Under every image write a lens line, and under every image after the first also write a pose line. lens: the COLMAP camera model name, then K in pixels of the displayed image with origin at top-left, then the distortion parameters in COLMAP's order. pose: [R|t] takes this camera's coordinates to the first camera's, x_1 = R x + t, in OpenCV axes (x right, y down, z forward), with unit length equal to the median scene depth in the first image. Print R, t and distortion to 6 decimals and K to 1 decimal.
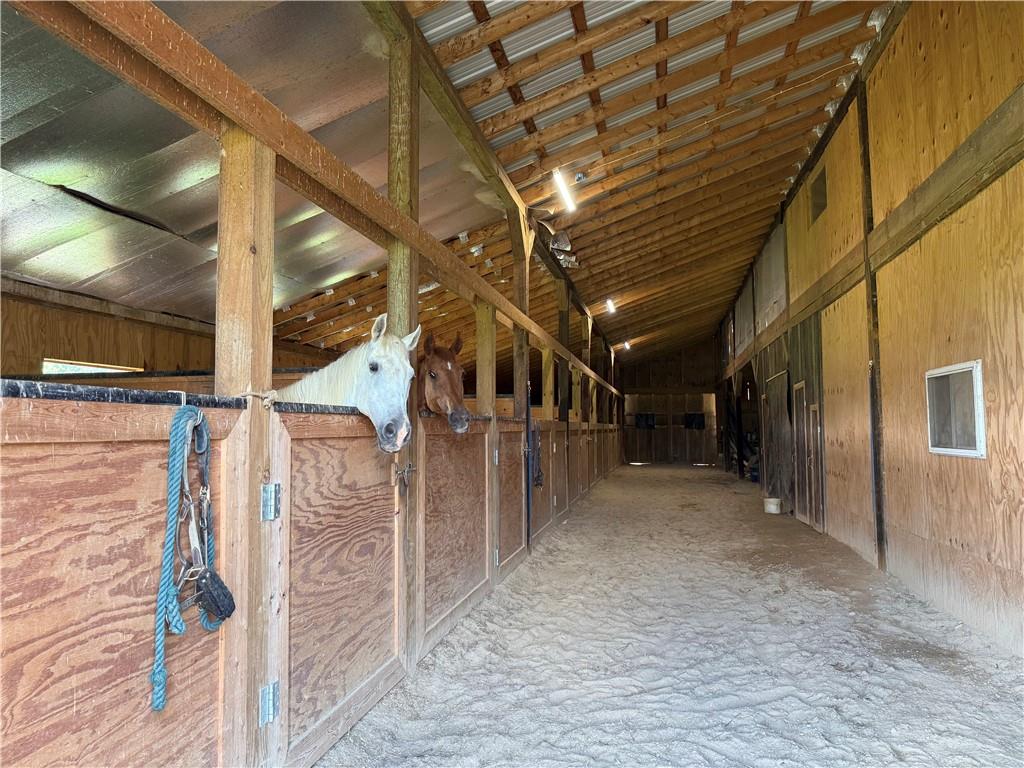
lens RADIAL K [[713.5, 0, 510.8], [0, 713.5, 374.8], [0, 0, 1]] dist [0.021050, -0.005302]
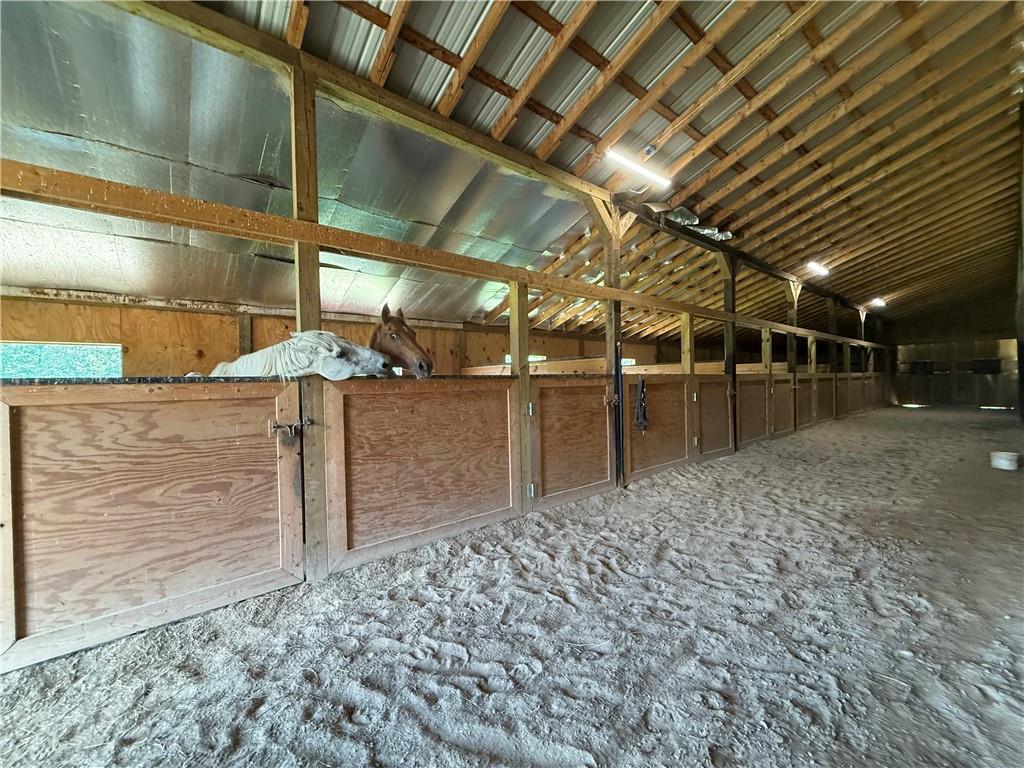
lens RADIAL K [[407.6, 0, 502.1], [0, 407.6, 384.0], [0, 0, 1]] dist [0.000957, 0.000090]
pose [[0.783809, -0.011145, -0.620902, 0.453213], [0.065218, 0.995787, 0.064455, 0.032495], [0.617568, -0.091015, 0.781234, 0.526807]]
